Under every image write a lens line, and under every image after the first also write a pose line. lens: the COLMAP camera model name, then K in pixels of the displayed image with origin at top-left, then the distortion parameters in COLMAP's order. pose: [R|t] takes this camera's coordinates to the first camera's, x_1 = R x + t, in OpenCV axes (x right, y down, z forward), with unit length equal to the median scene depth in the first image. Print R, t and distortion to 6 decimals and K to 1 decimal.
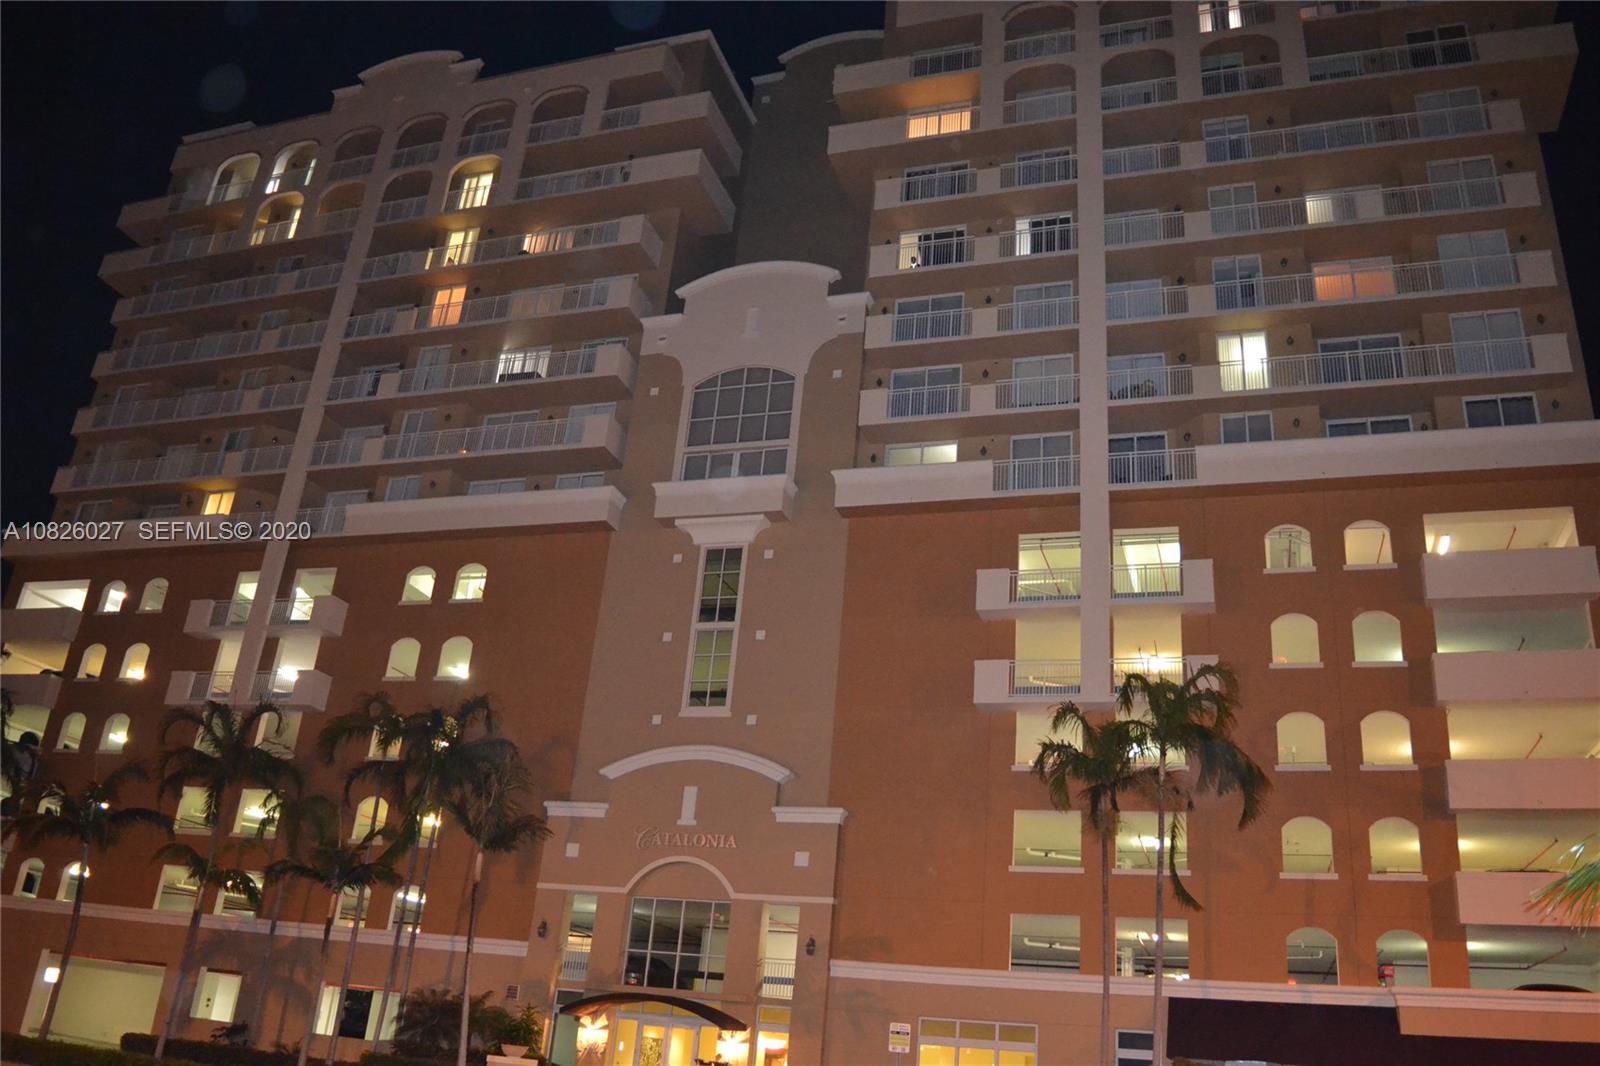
lens RADIAL K [[1285.5, 0, 786.7], [0, 1285.5, 531.0], [0, 0, 1]] dist [-0.093185, 0.025312]
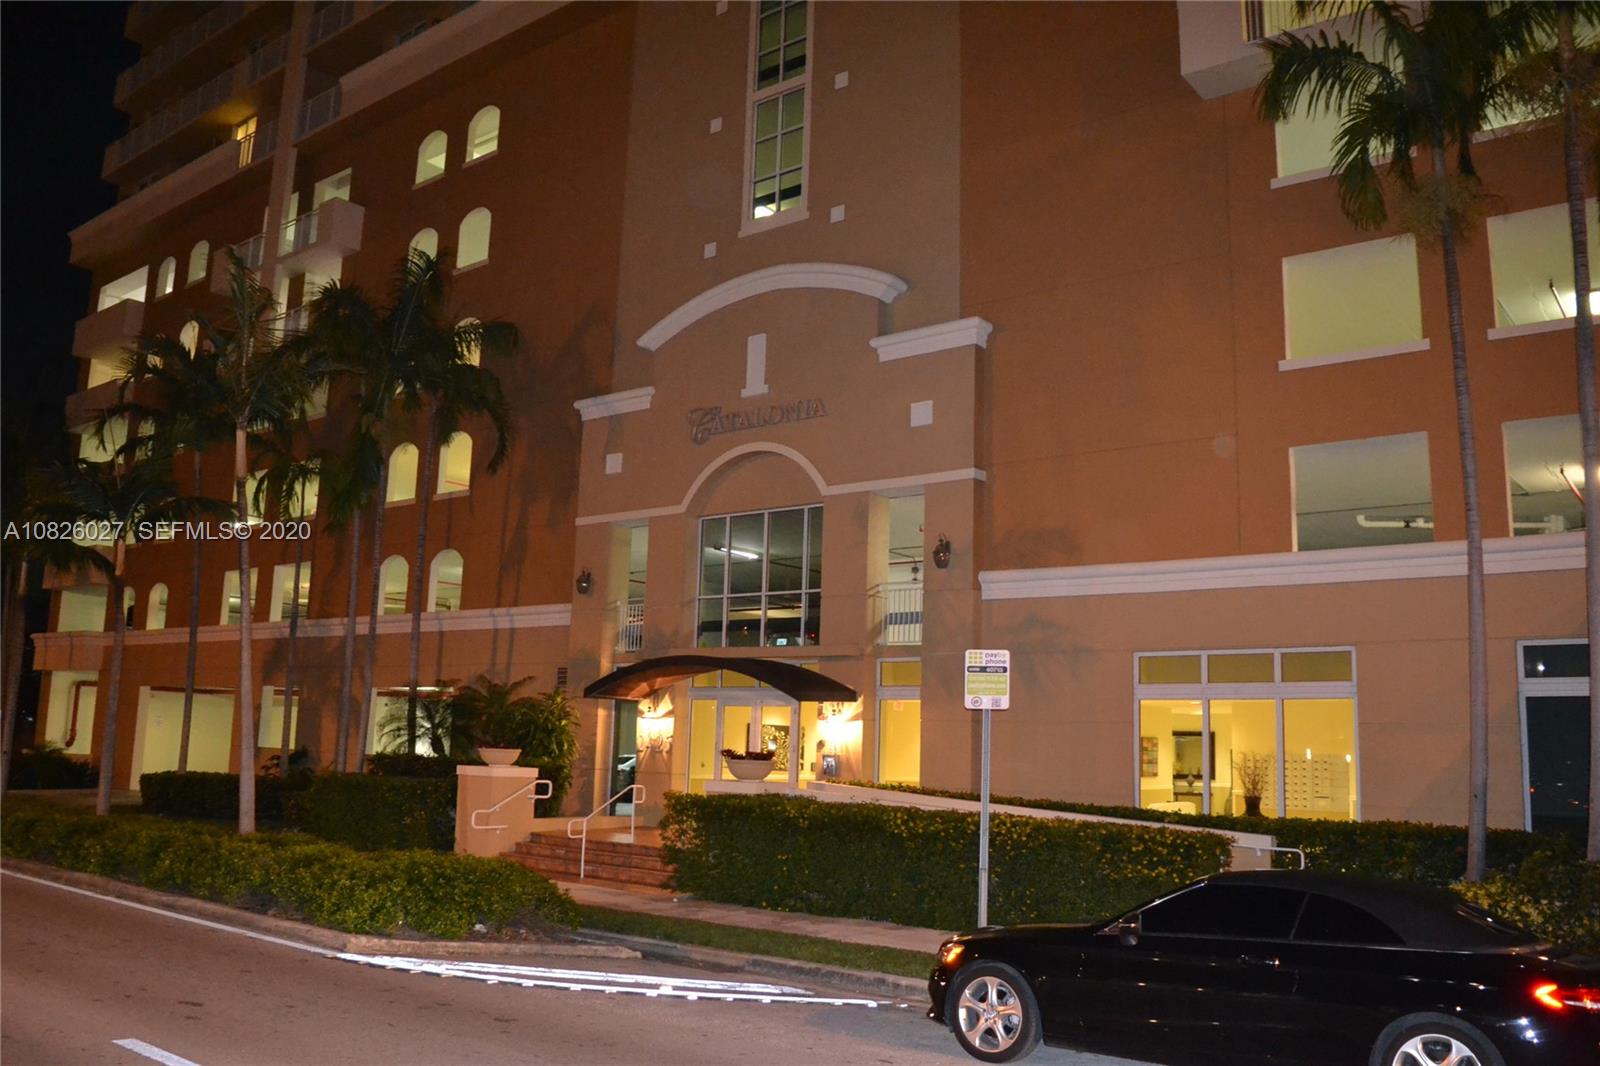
lens RADIAL K [[1285.5, 0, 786.7], [0, 1285.5, 531.0], [0, 0, 1]] dist [-0.093185, 0.025312]
pose [[0.938454, -0.114321, -0.325936, 0.137210], [0.181259, 0.966263, 0.182978, 0.186408], [0.294022, -0.230796, 0.927515, 0.415381]]
